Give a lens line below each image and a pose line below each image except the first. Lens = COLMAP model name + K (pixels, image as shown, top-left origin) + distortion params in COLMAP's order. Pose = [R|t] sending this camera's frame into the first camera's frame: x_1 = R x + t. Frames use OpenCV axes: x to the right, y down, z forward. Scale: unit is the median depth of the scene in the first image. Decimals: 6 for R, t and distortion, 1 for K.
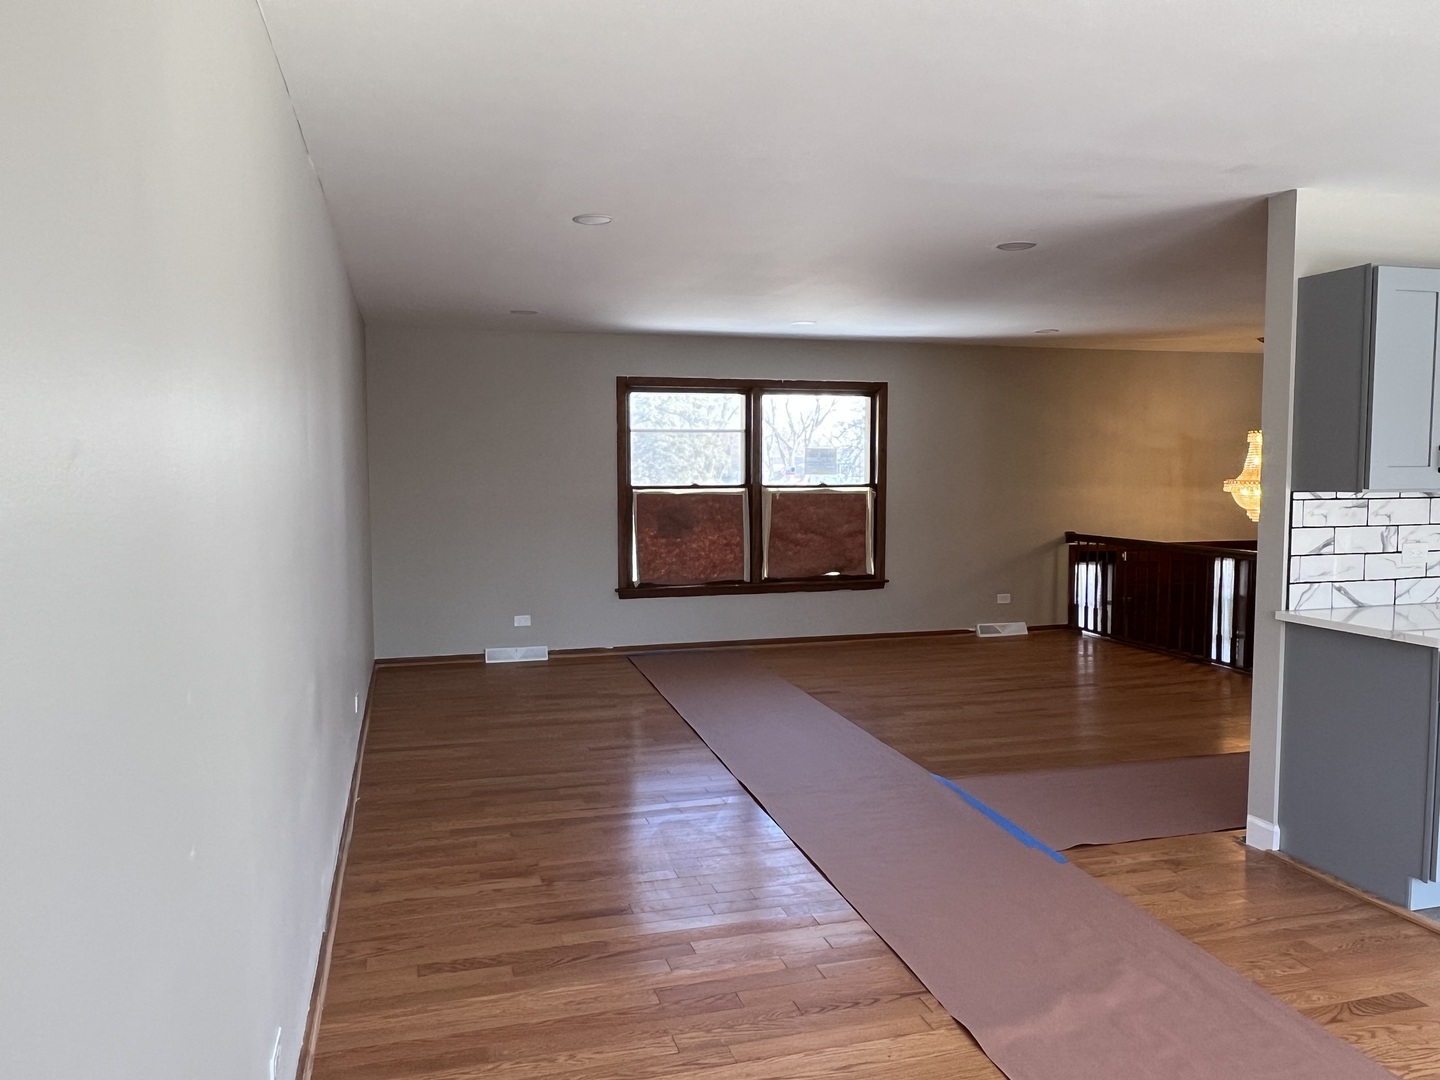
lens RADIAL K [[1052.9, 0, 717.9], [0, 1052.9, 549.1], [0, 0, 1]] dist [0.026855, -0.023513]
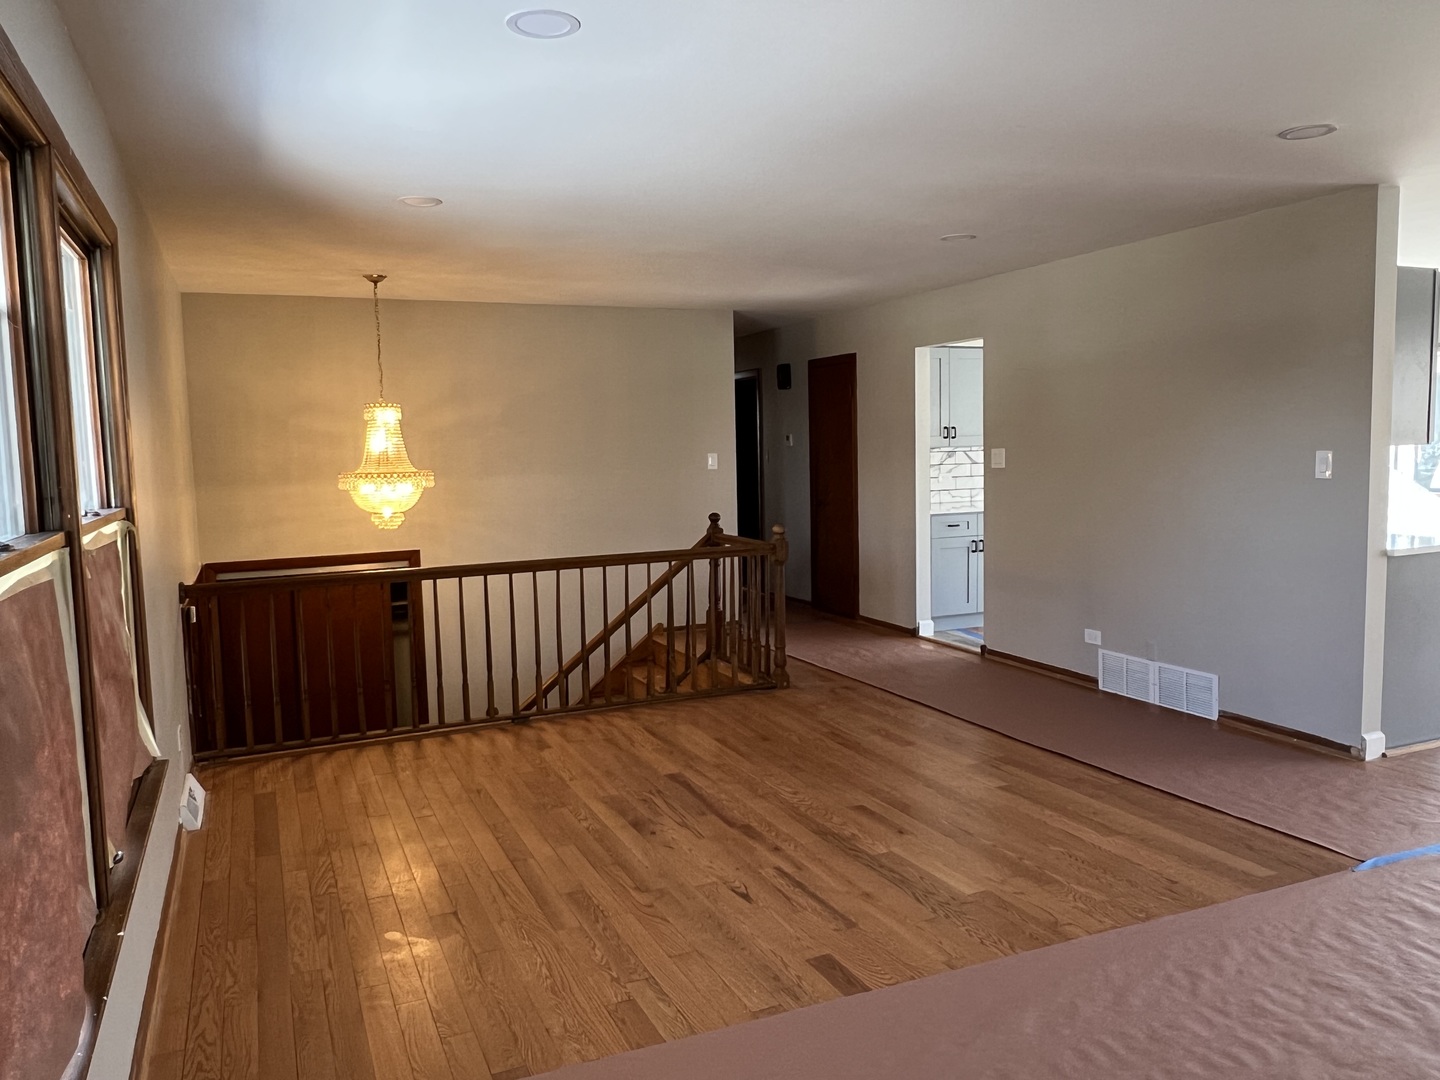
lens RADIAL K [[1052.9, 0, 722.1], [0, 1052.9, 535.9], [0, 0, 1]] dist [0.026855, -0.023513]
pose [[-0.142623, -0.083117, 0.986281, -0.246426], [0.102723, 0.989844, 0.098272, -0.070048], [-0.984432, 0.115330, -0.132636, 0.886340]]
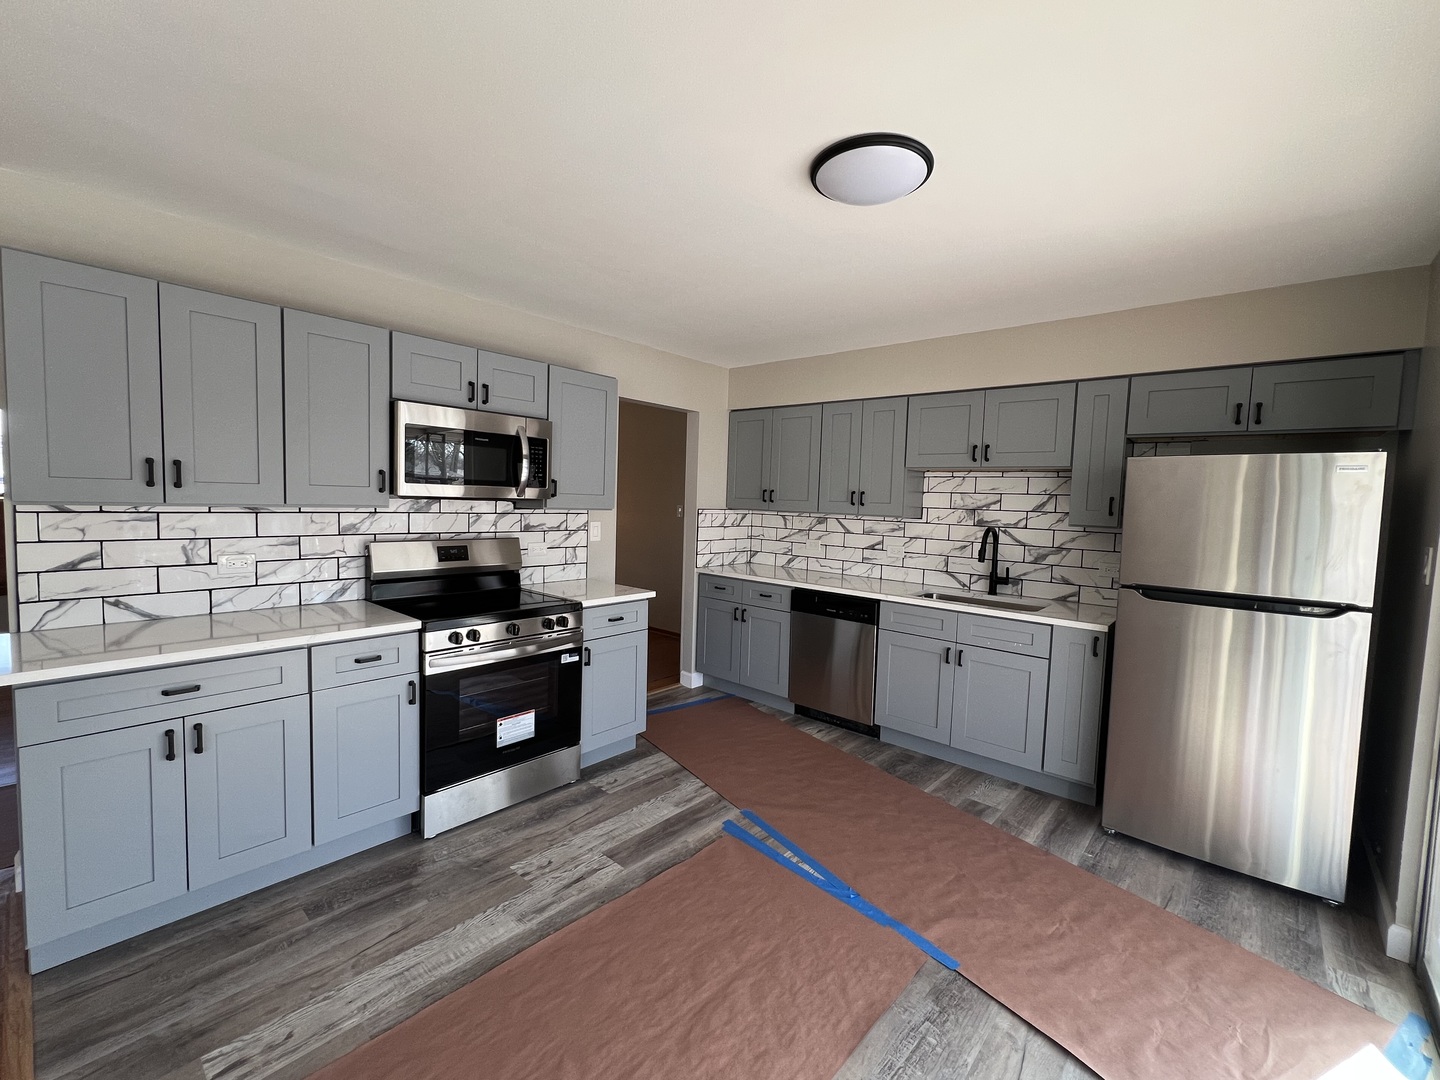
lens RADIAL K [[607.6, 0, 716.6], [0, 607.6, 540.7], [0, 0, 1]] dist [-0.003275, 0.001960]
pose [[0.846395, -0.007546, 0.532503, 0.362620], [0.009352, 0.999956, -0.000695, -0.007305], [-0.532474, 0.005568, 0.846428, 0.108547]]
